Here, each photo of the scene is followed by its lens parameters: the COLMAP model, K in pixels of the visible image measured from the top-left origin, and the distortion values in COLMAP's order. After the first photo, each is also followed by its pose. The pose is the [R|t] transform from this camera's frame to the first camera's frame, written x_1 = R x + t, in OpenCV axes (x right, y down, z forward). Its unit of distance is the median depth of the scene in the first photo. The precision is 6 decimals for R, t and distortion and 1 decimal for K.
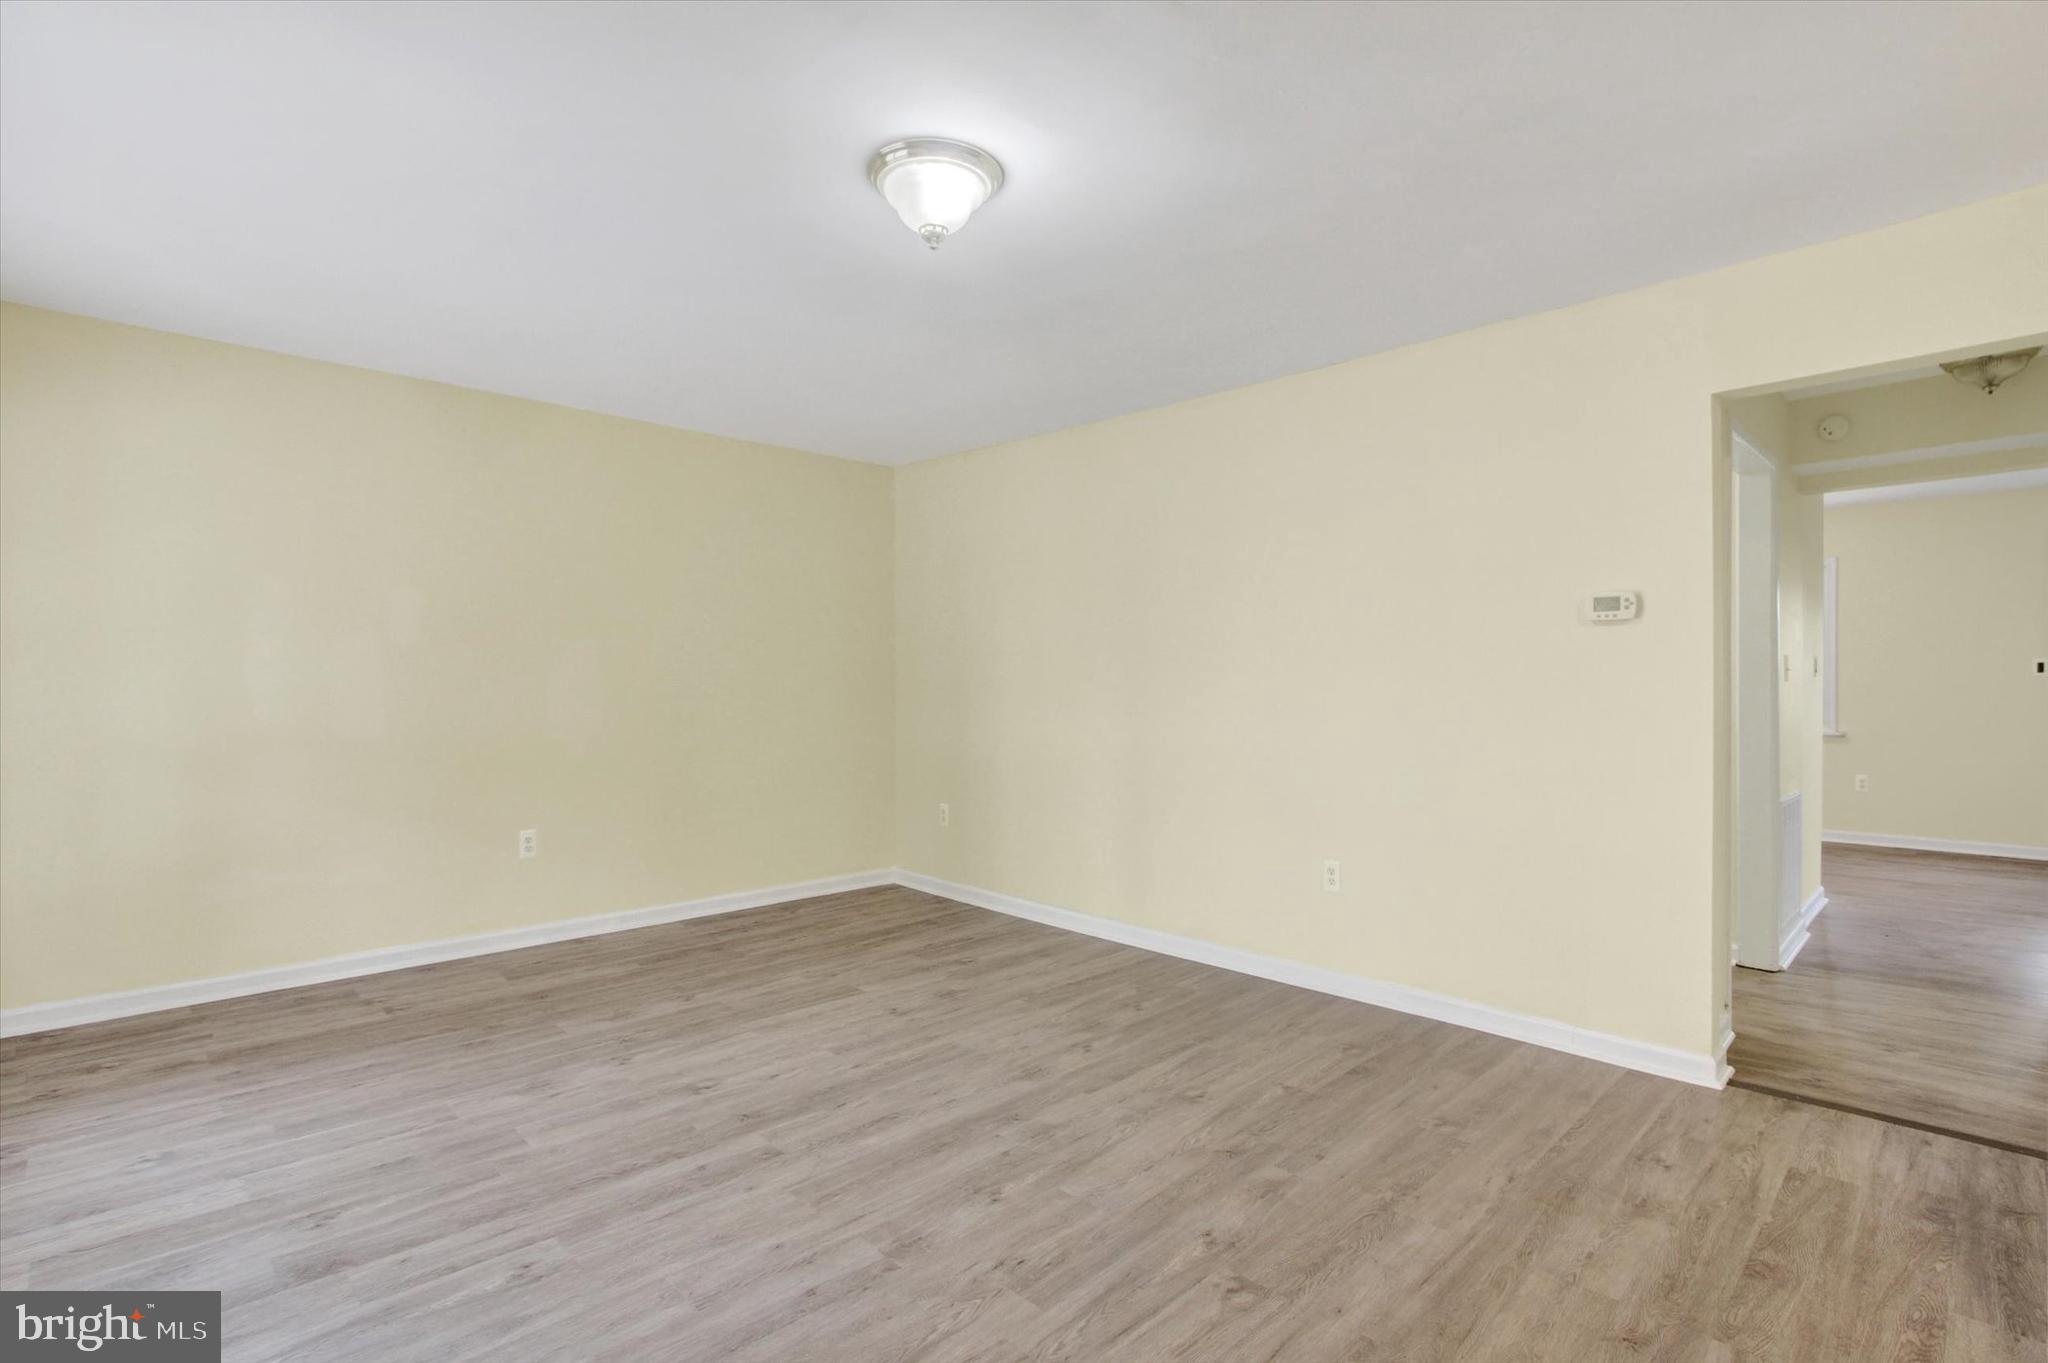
lens RADIAL K [[976.6, 0, 1024.0], [0, 976.6, 681.5], [0, 0, 1]] dist [-0.015832, 0.000143]
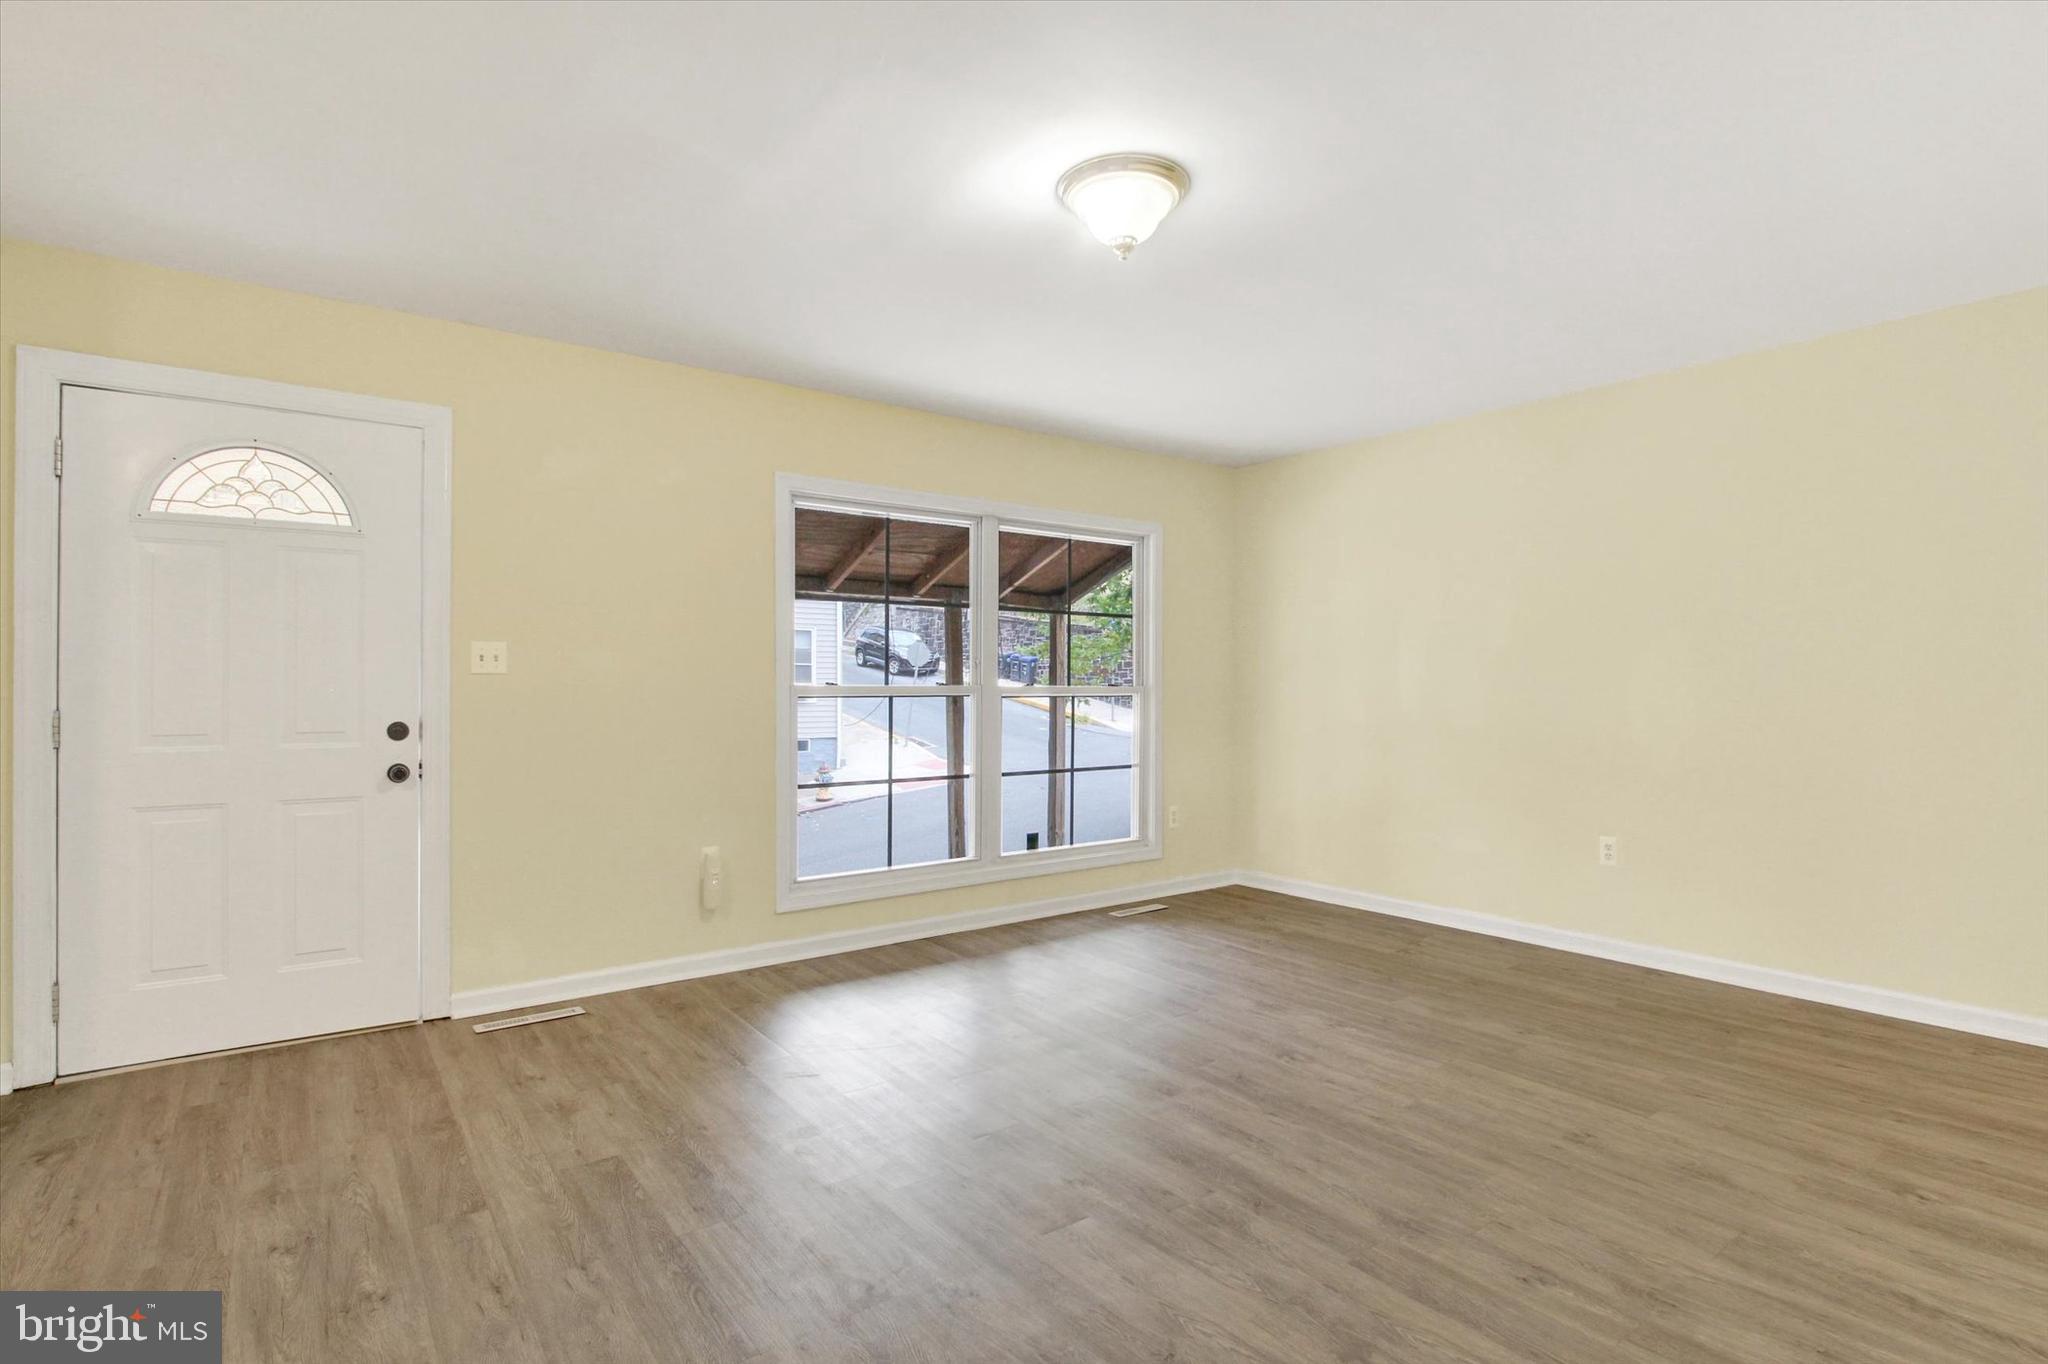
lens RADIAL K [[976.6, 0, 1024.0], [0, 976.6, 682.0], [0, 0, 1]] dist [-0.015832, 0.000143]
pose [[-0.129268, -0.006627, -0.991588, 0.639574], [0.001869, 0.999974, -0.006926, 0.007915], [0.991608, -0.002749, -0.129252, 0.694995]]
